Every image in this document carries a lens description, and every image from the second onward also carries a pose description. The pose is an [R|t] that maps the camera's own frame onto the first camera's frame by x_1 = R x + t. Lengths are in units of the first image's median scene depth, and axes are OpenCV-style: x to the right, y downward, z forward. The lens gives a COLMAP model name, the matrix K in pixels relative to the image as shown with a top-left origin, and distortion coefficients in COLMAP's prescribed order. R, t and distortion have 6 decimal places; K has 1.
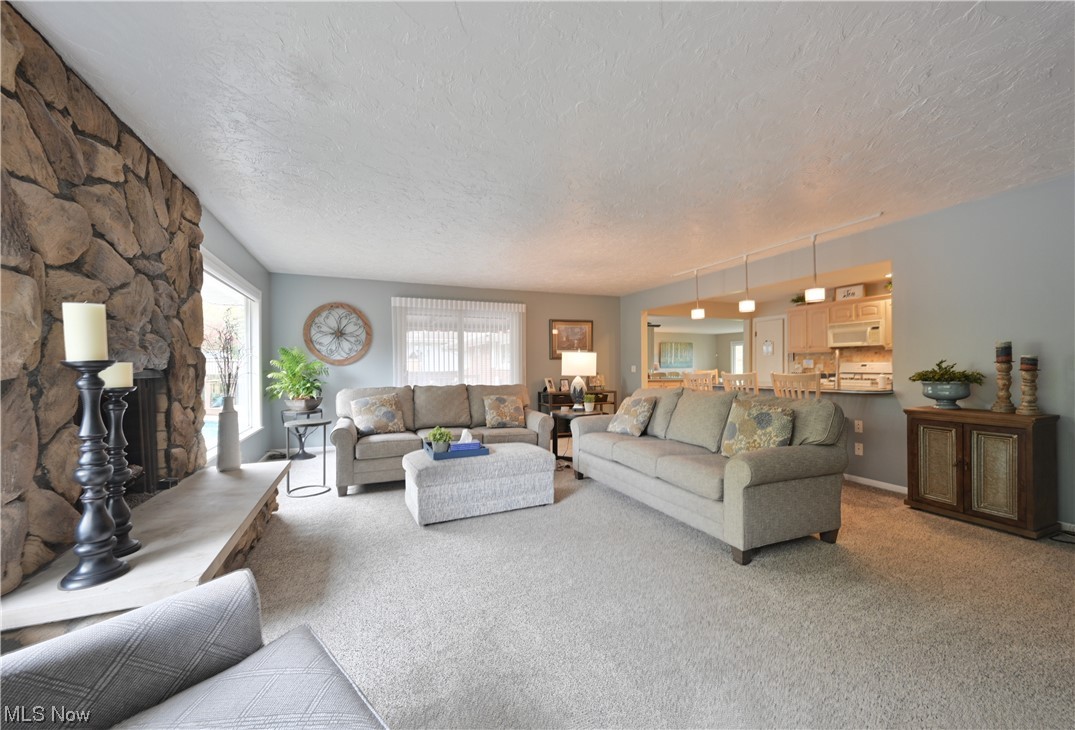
lens RADIAL K [[428.3, 0, 537.5], [0, 428.3, 365.0], [0, 0, 1]] dist [0.000007, 0.000002]
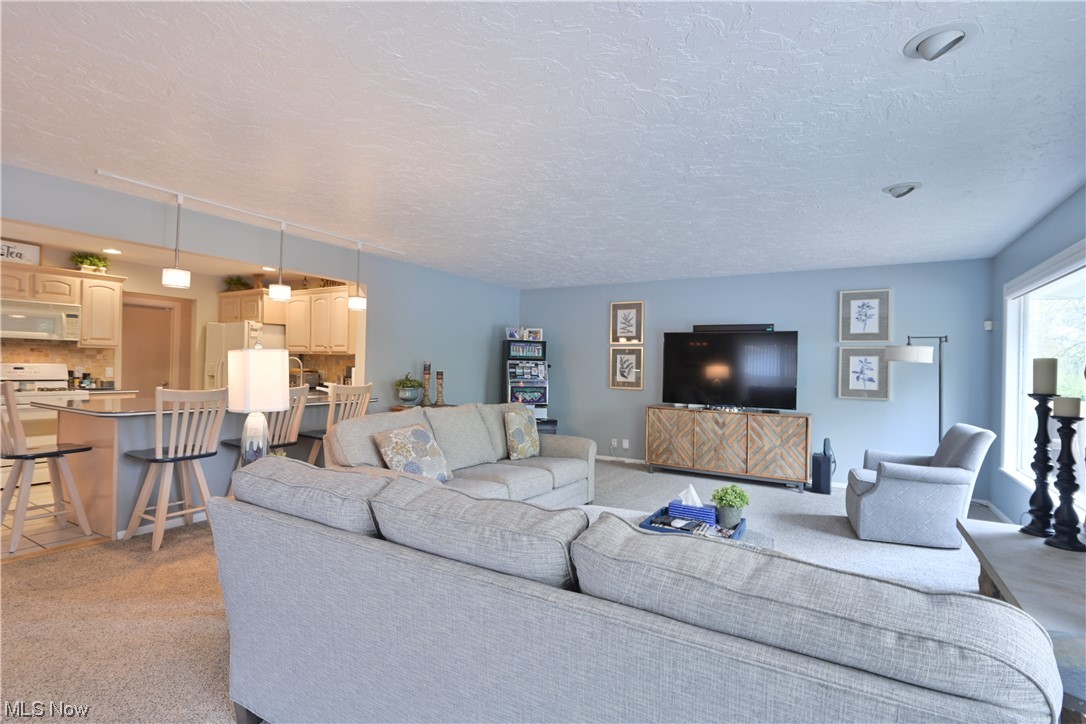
lens RADIAL K [[521.3, 0, 543.0], [0, 521.3, 362.0], [0, 0, 1]] dist [0.000311, 0.000041]
pose [[-0.598374, 0.002244, 0.801213, -0.360405], [-0.020448, 0.999628, -0.018072, -0.010655], [-0.800956, -0.027197, -0.598106, 0.882059]]
